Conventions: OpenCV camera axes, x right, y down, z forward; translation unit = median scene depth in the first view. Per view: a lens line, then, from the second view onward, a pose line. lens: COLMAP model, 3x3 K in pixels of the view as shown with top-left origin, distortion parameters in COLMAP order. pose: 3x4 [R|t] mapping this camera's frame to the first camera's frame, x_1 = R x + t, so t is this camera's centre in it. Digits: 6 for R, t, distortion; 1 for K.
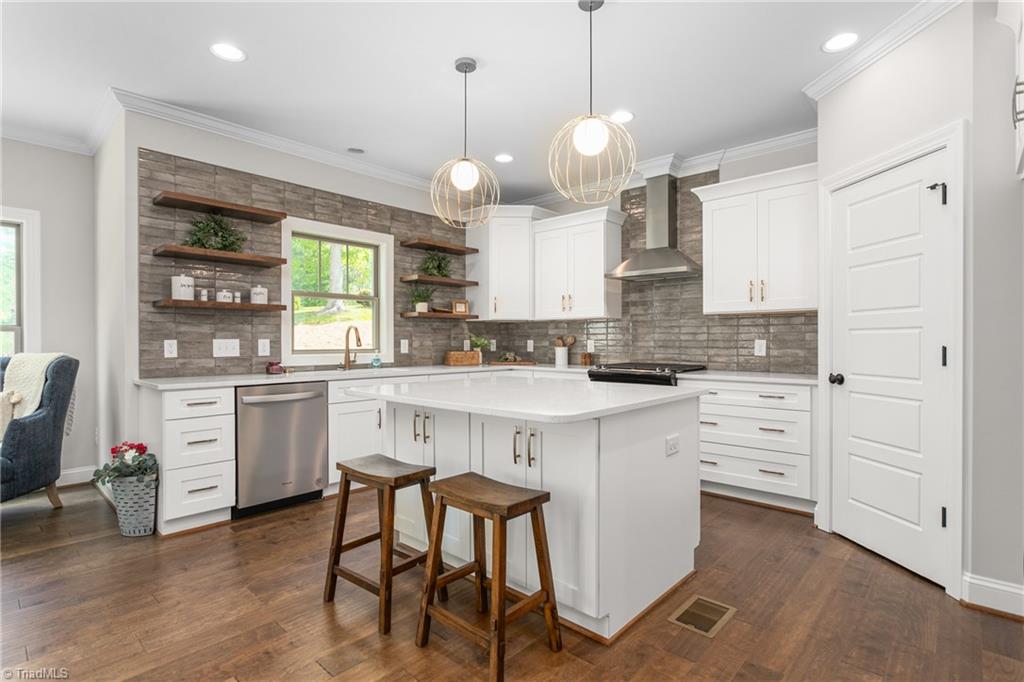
lens RADIAL K [[507.3, 0, 513.5], [0, 507.3, 340.7], [0, 0, 1]] dist [-0.017340, 0.002325]
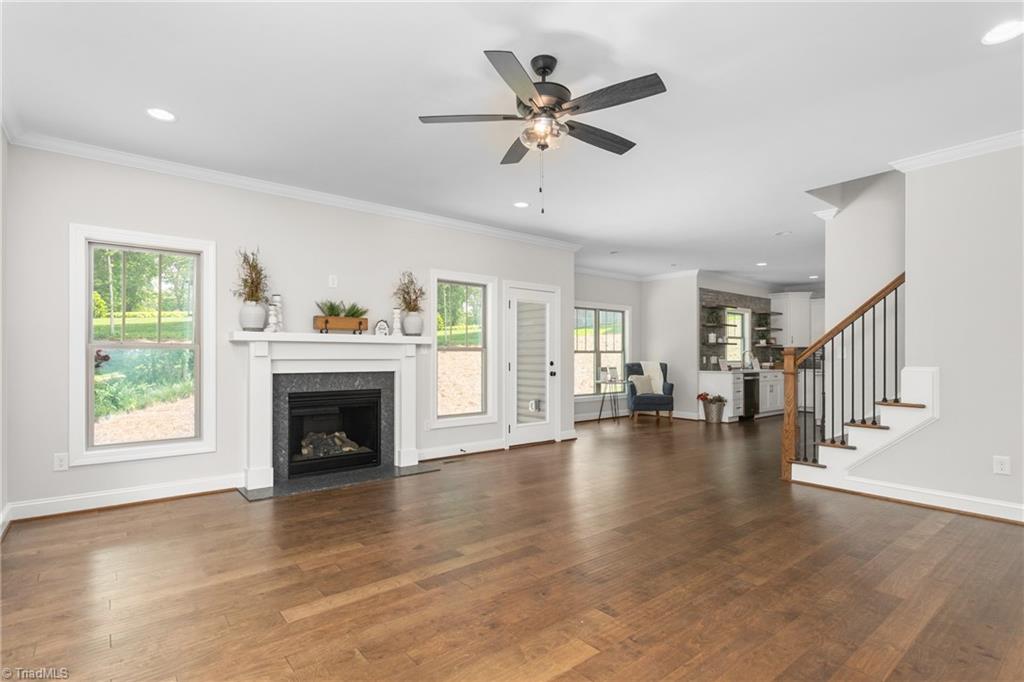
lens RADIAL K [[496.0, 0, 505.7], [0, 496.0, 355.8], [0, 0, 1]] dist [0.005199, -0.000810]
pose [[0.986328, 0.000333, -0.164795, -1.035903], [-0.000607, 0.999999, -0.001610, -0.000859], [0.164794, 0.001688, 0.986327, -1.456533]]
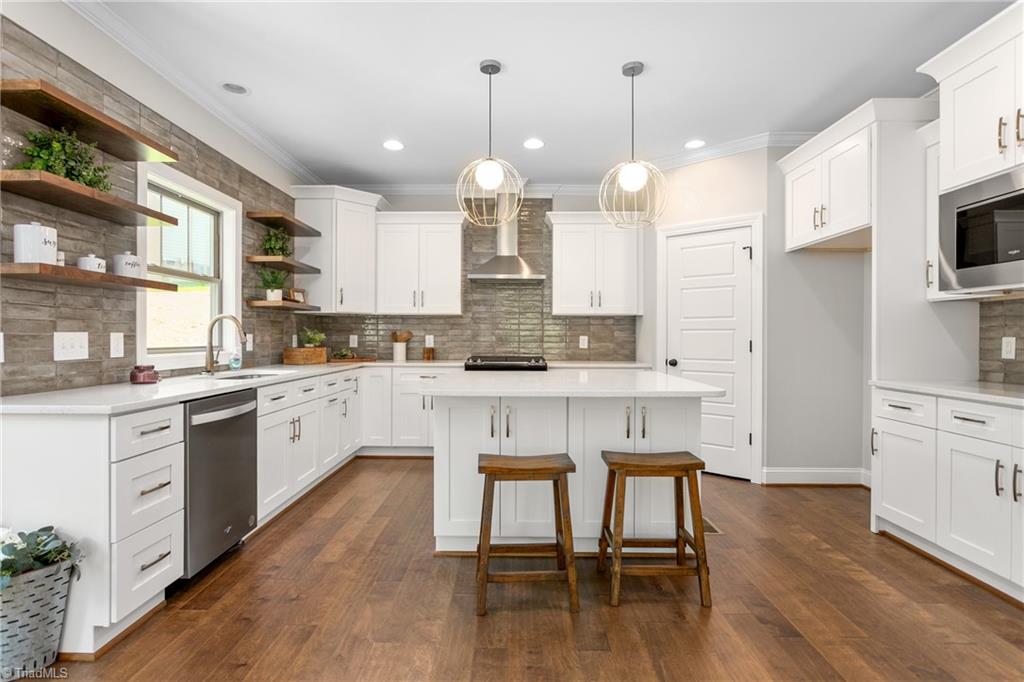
lens RADIAL K [[507.3, 0, 519.3], [0, 507.3, 334.6], [0, 0, 1]] dist [-0.017340, 0.002325]
pose [[0.736243, 0.005489, 0.676695, -0.498692], [-0.003997, 0.999985, -0.003763, 0.000380], [-0.676706, 0.000066, 0.736254, 0.138364]]
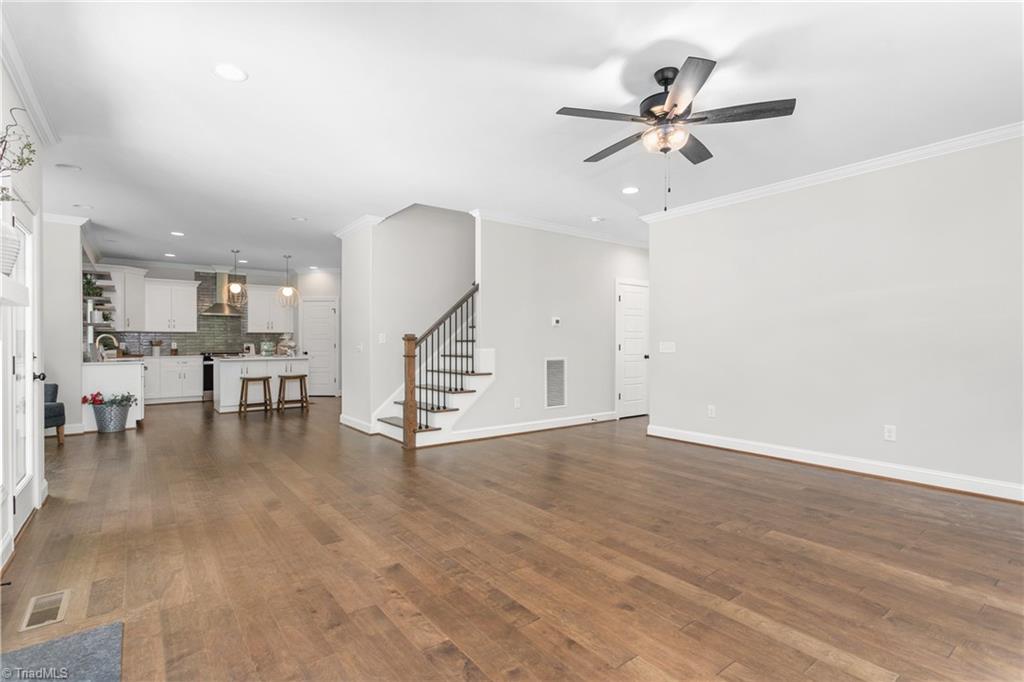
lens RADIAL K [[496.0, 0, 506.6], [0, 496.0, 341.9], [0, 0, 1]] dist [0.005199, -0.000810]
pose [[0.196729, -0.001504, 0.980457, -1.785449], [0.002667, 0.999996, 0.000998, -0.002188], [-0.980454, 0.002419, 0.196732, -0.772398]]
